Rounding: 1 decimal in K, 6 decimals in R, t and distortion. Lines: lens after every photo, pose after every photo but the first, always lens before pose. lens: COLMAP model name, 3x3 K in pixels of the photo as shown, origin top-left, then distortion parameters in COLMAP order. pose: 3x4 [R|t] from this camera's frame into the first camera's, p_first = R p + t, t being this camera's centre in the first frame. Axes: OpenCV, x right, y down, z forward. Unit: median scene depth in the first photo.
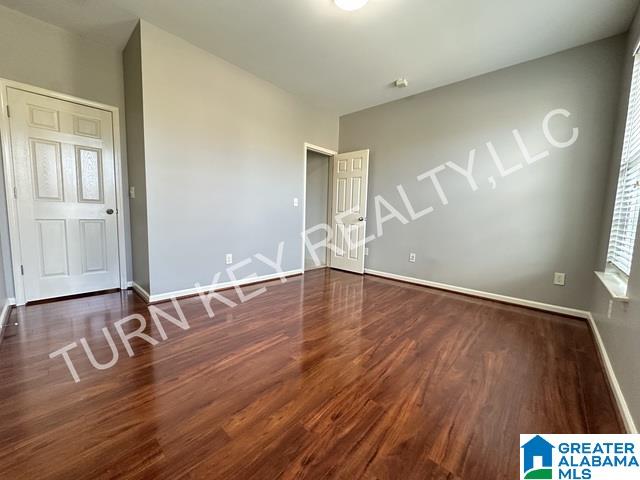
lens RADIAL K [[255.8, 0, 319.5], [0, 255.8, 238.6], [0, 0, 1]] dist [-0.001363, -0.000222]
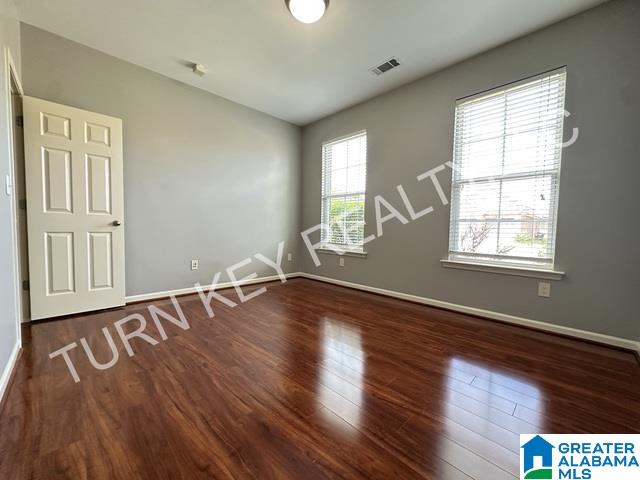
lens RADIAL K [[255.8, 0, 319.5], [0, 255.8, 238.6], [0, 0, 1]] dist [-0.001363, -0.000222]
pose [[0.049693, -0.075049, 0.995941, -0.972043], [0.077811, 0.994433, 0.071053, -0.092187], [-0.995729, 0.073964, 0.055256, 0.953436]]
